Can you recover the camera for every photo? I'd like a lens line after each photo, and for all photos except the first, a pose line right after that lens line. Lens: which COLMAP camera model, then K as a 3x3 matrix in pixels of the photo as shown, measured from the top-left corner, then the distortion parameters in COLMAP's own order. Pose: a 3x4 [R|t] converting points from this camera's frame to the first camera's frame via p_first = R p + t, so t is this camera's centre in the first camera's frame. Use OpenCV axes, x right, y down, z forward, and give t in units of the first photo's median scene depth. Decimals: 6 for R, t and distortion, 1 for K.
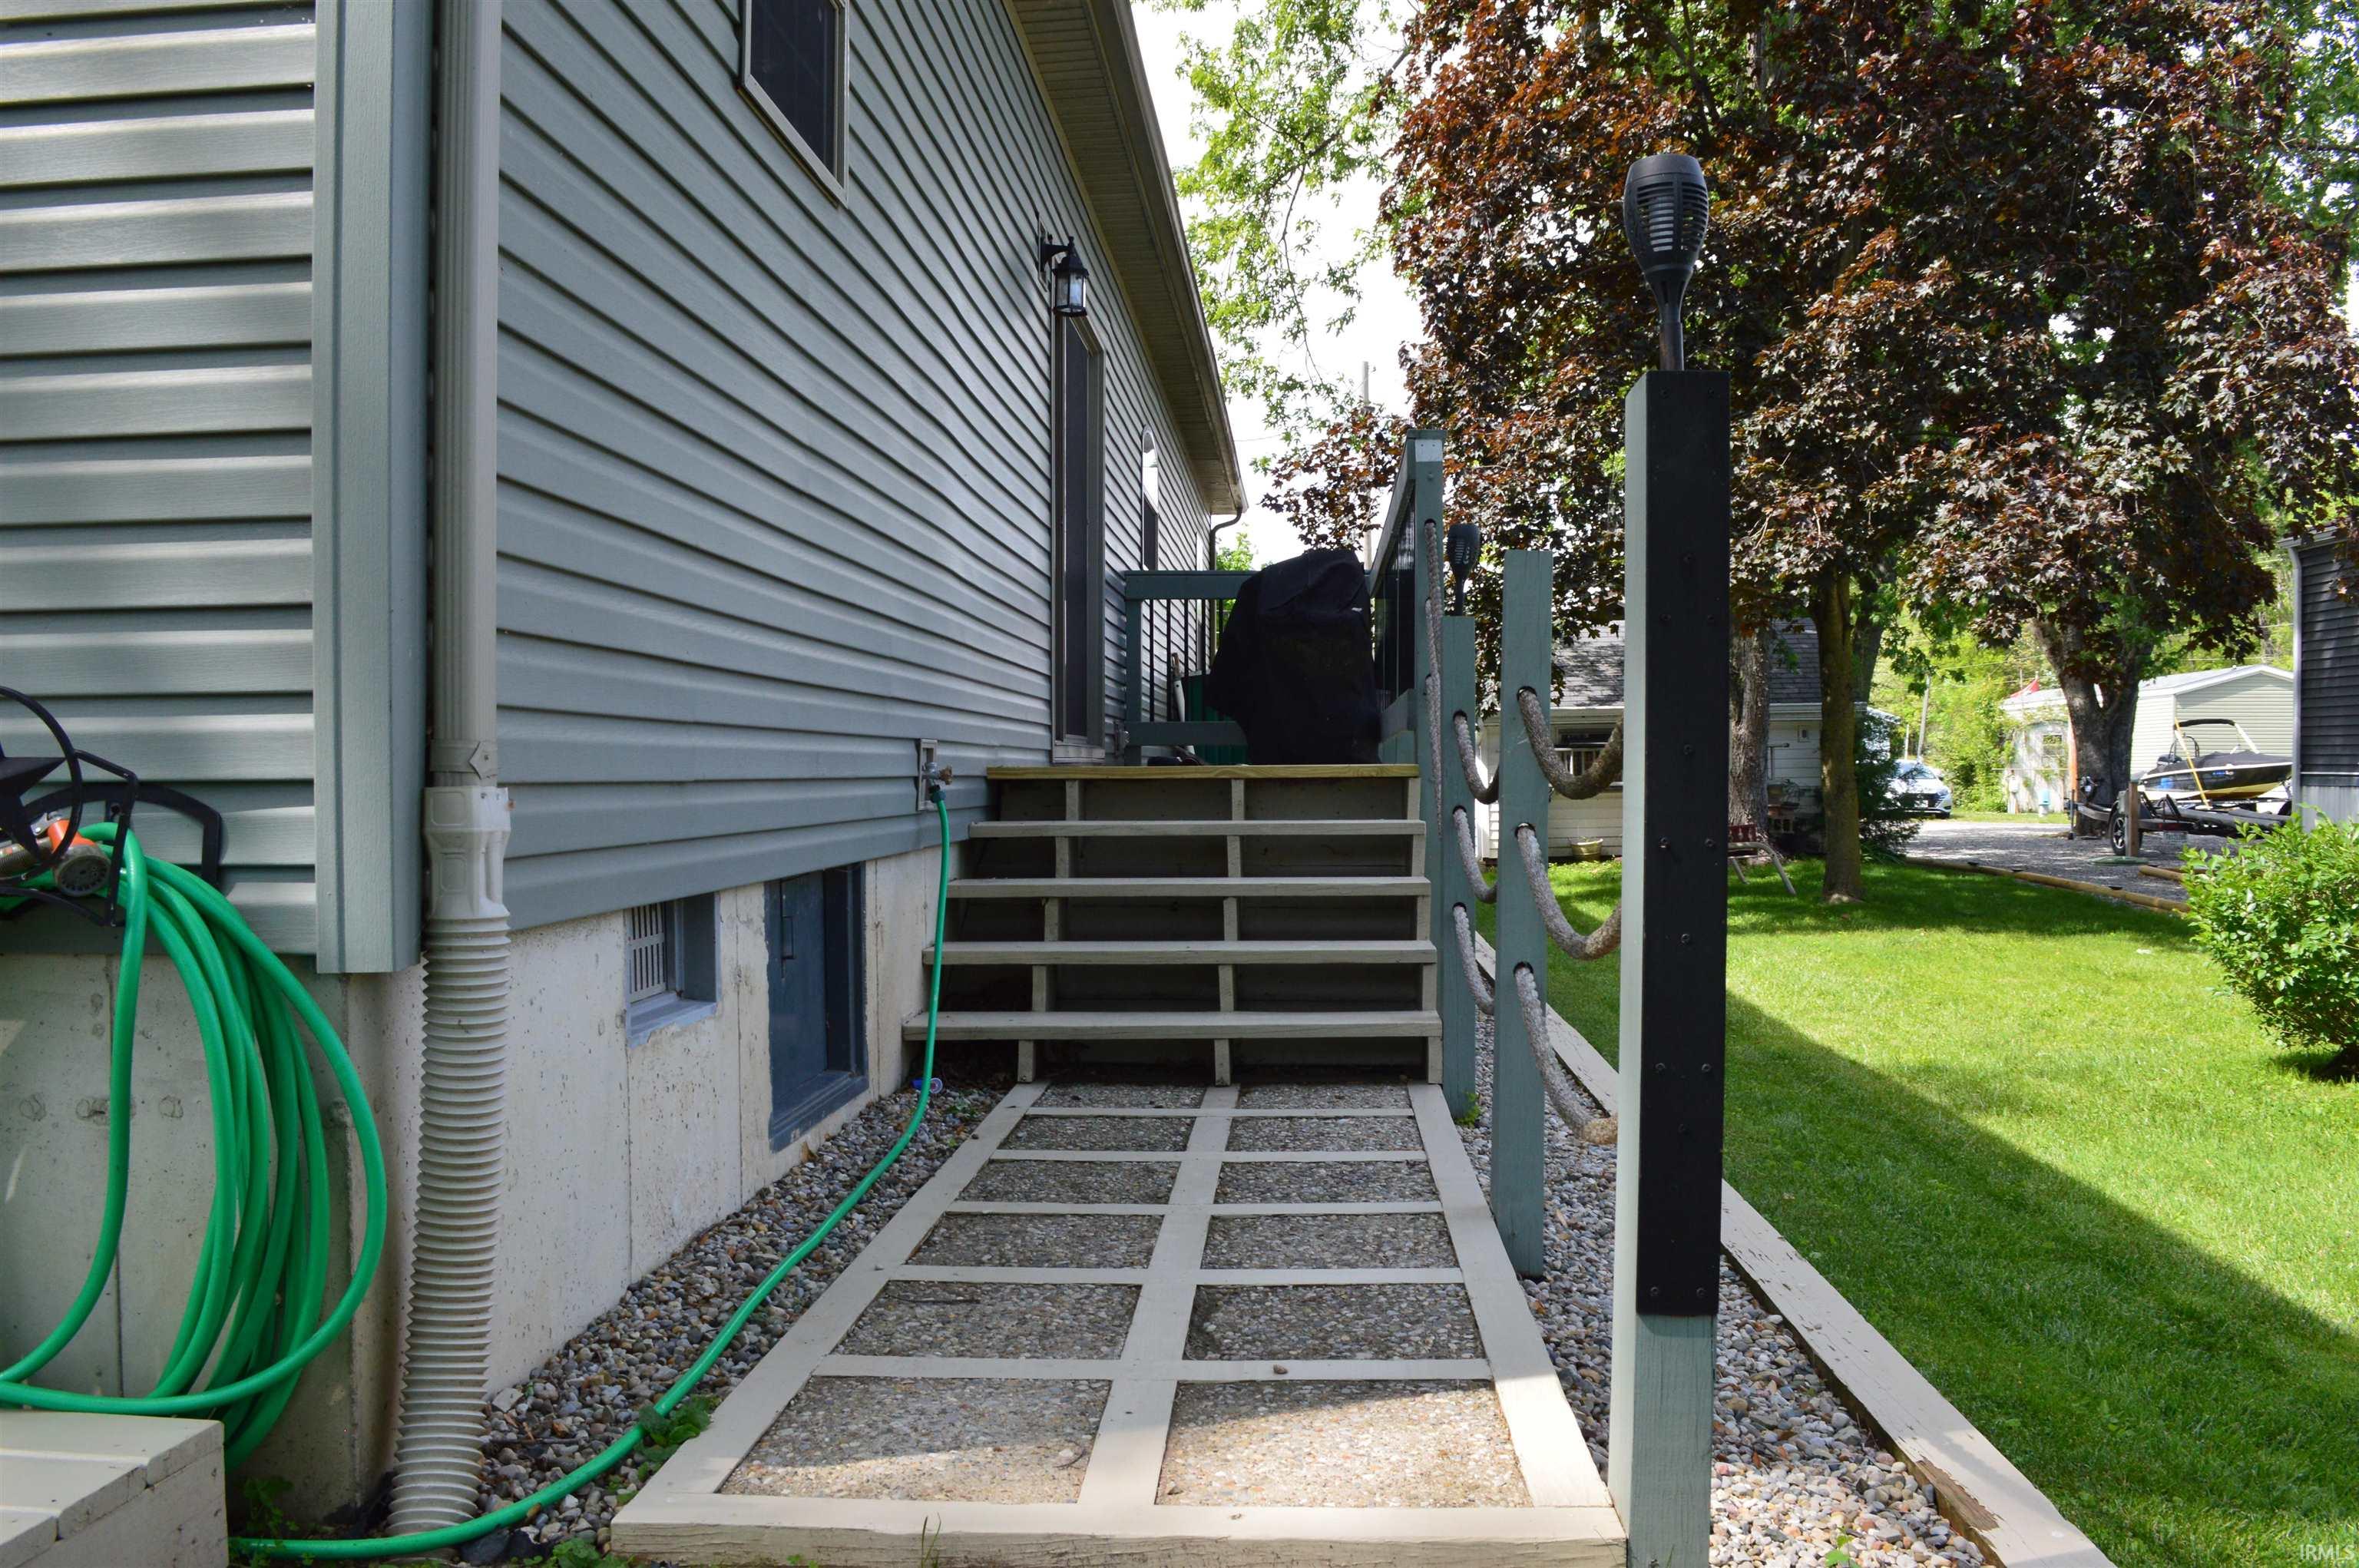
lens RADIAL K [[1882.1, 0, 1193.4], [0, 1882.1, 786.6], [0, 0, 1]] dist [-0.082334, 0.008232]
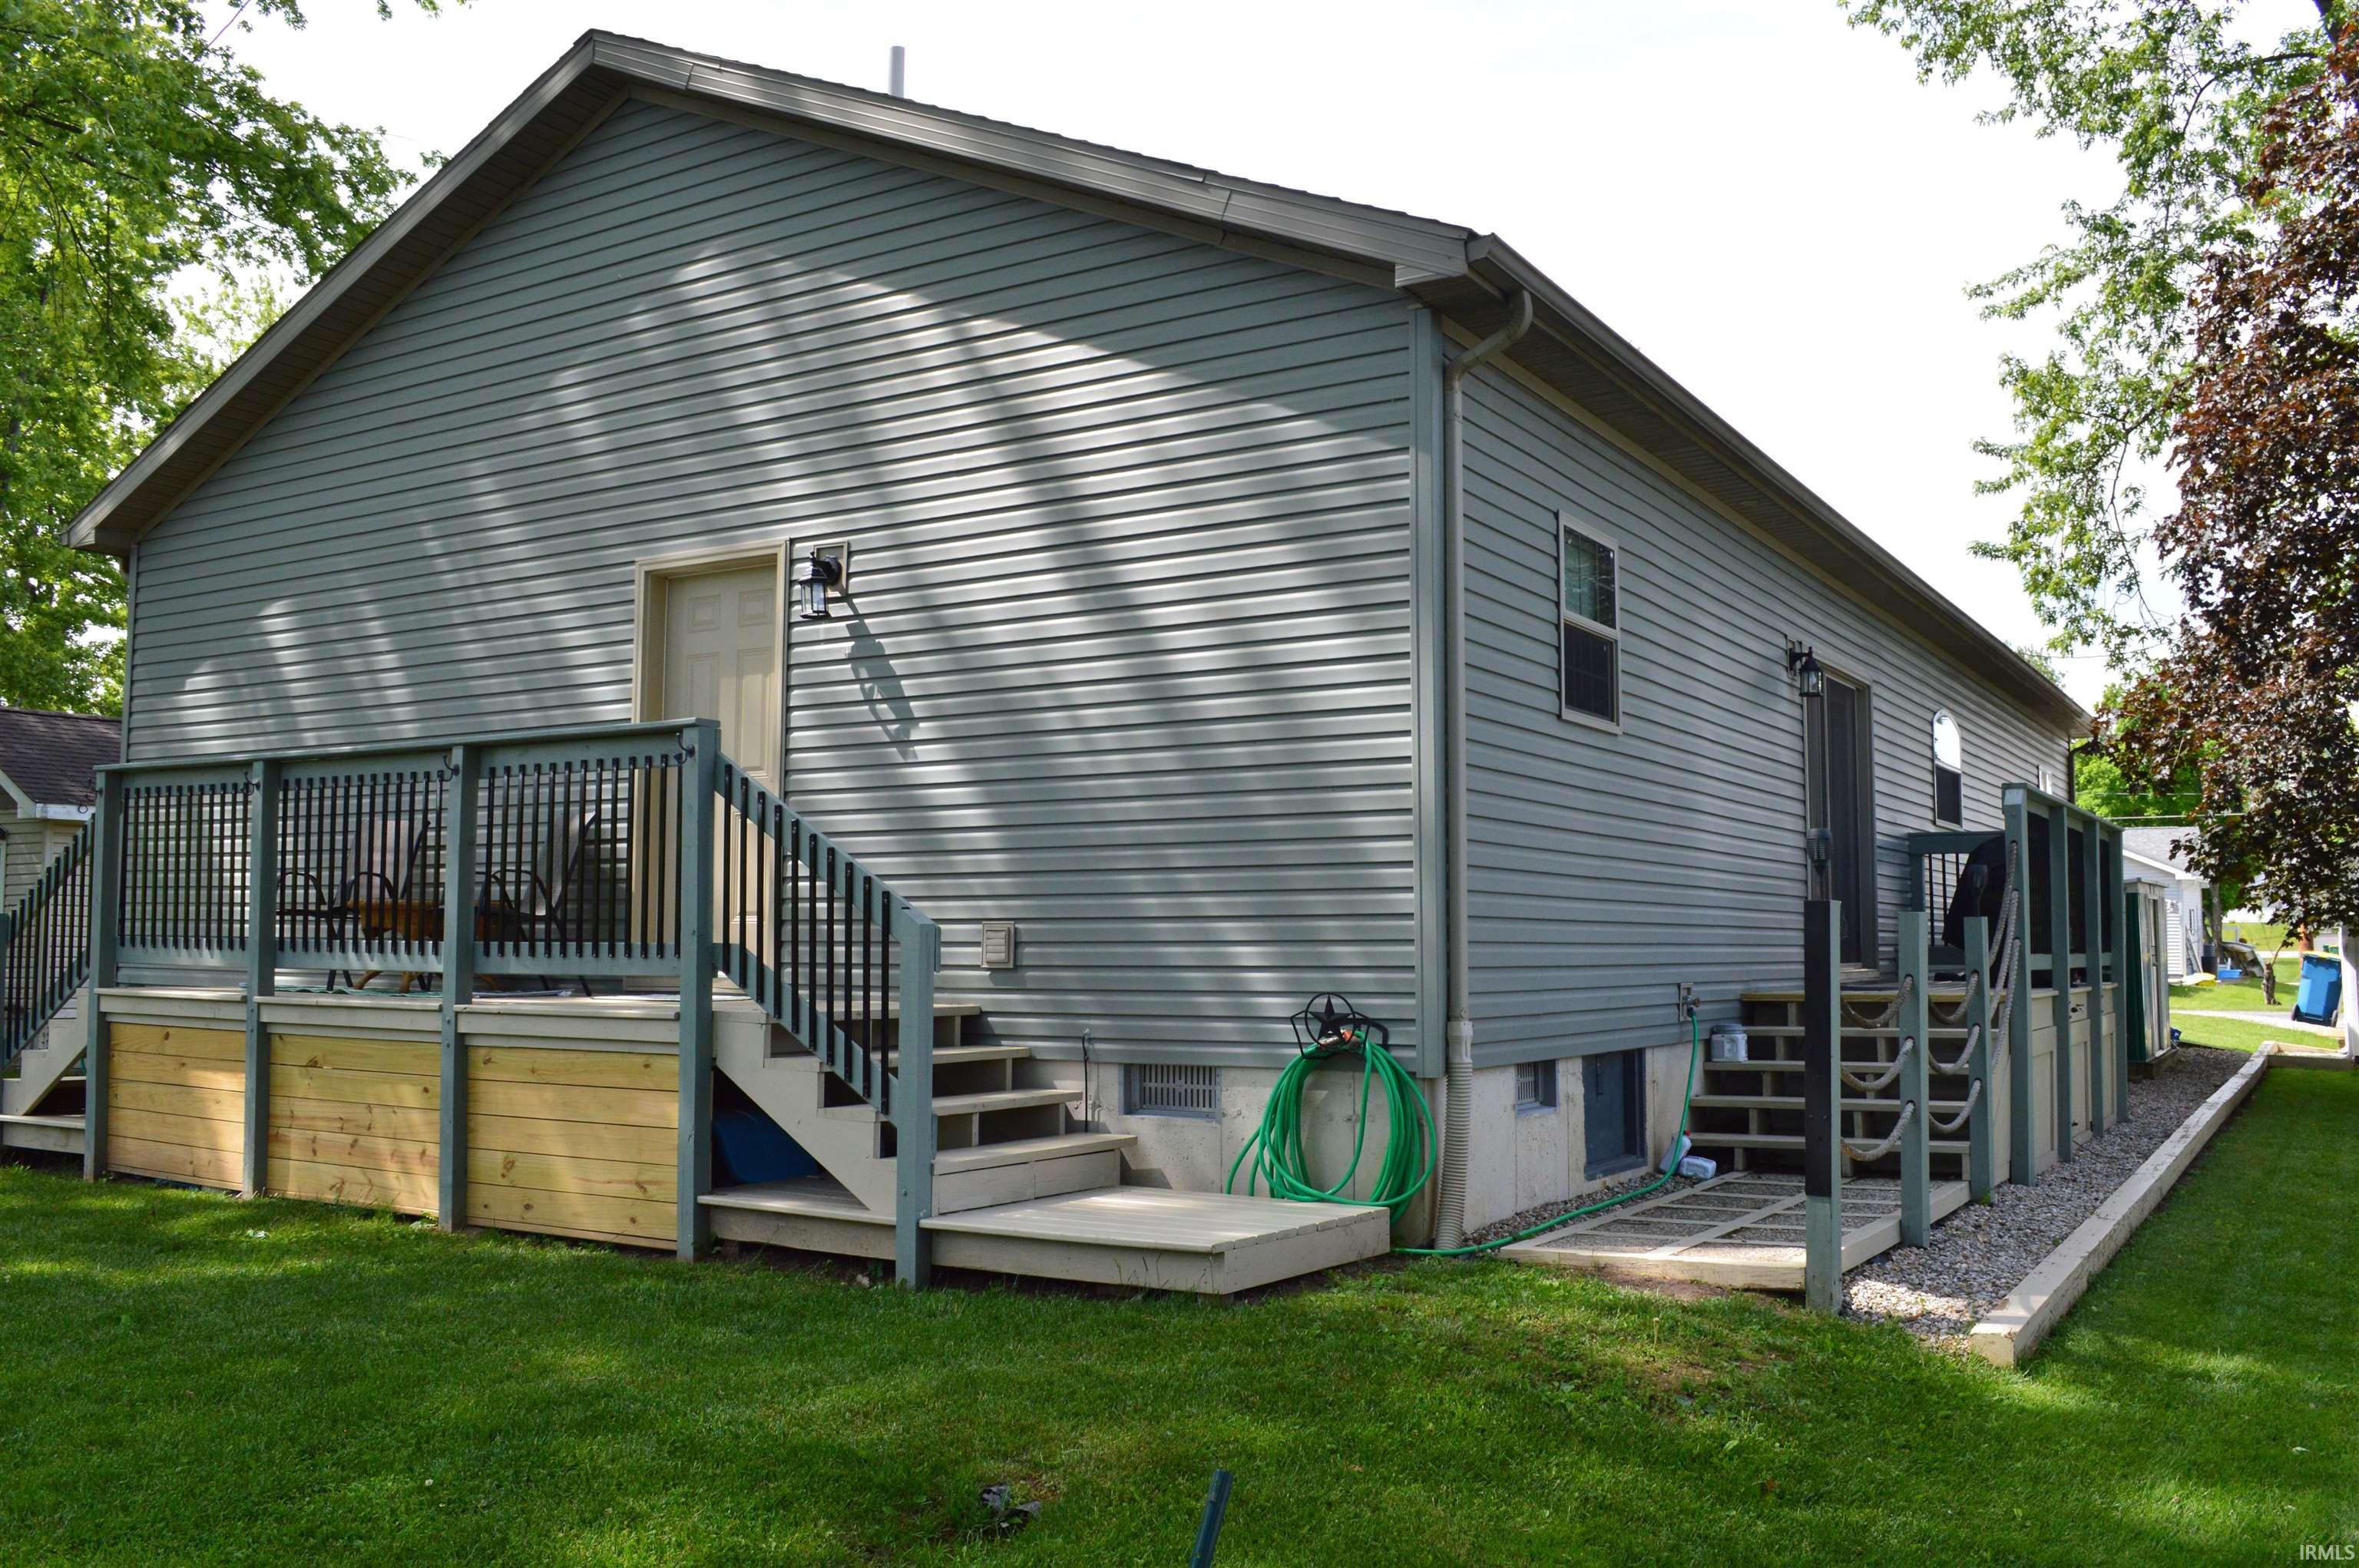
lens RADIAL K [[1976.3, 0, 1179.5], [0, 1976.3, 784.0], [0, 0, 1]] dist [-0.008509, 0.000944]
pose [[0.880127, -0.036986, -0.473296, 0.282503], [-0.006358, 0.995953, -0.089652, -0.034401], [0.474696, 0.081915, 0.876329, -0.781803]]
